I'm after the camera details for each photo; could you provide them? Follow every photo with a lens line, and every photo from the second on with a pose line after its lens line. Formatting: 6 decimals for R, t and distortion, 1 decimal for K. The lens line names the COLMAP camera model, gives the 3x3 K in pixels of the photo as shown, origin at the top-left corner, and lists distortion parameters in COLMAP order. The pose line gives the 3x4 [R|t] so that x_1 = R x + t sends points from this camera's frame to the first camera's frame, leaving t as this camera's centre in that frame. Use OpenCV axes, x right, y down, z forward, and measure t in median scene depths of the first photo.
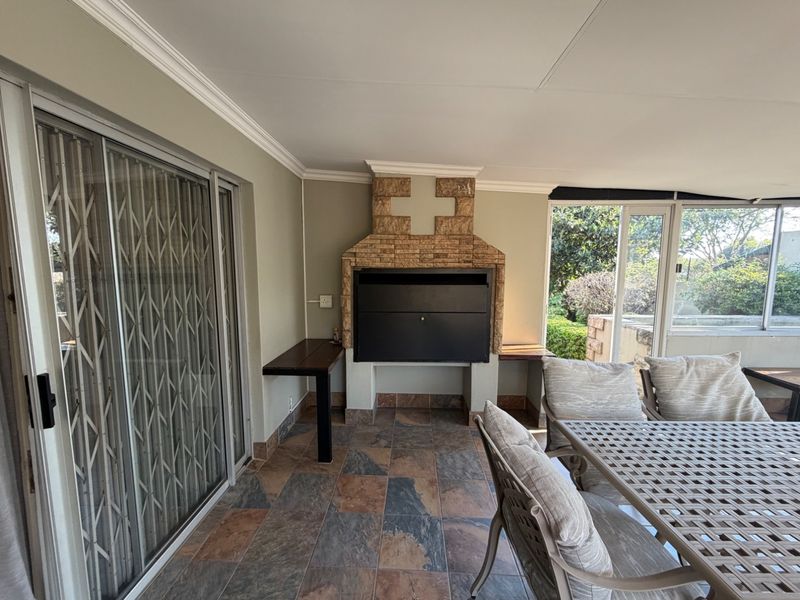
lens RADIAL K [[318.9, 0, 402.0], [0, 318.9, 298.4], [0, 0, 1]] dist [0.001728, 0.000265]
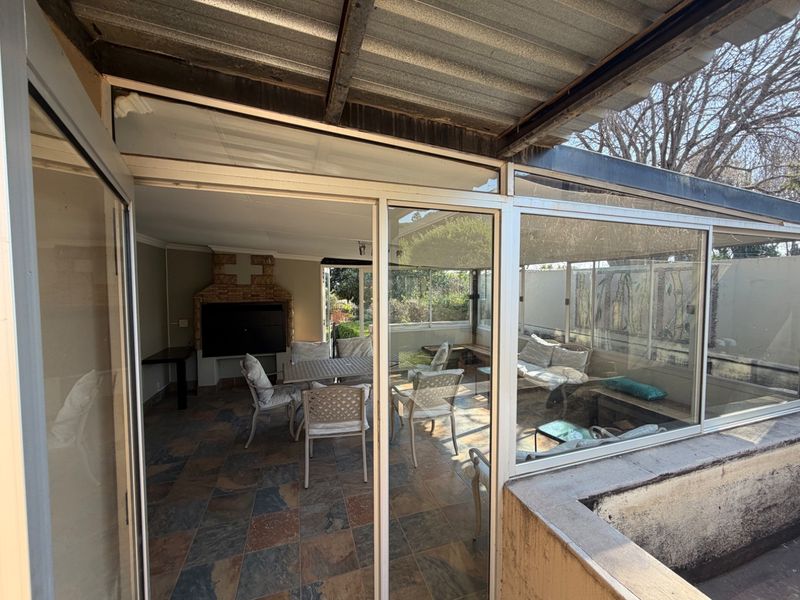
lens RADIAL K [[318.9, 0, 398.7], [0, 318.9, 298.6], [0, 0, 1]] dist [0.001728, 0.000265]
pose [[0.937941, -0.018529, 0.346300, 0.260825], [0.040189, 0.997651, -0.055471, 0.020995], [-0.344459, 0.065946, 0.936482, -1.034798]]
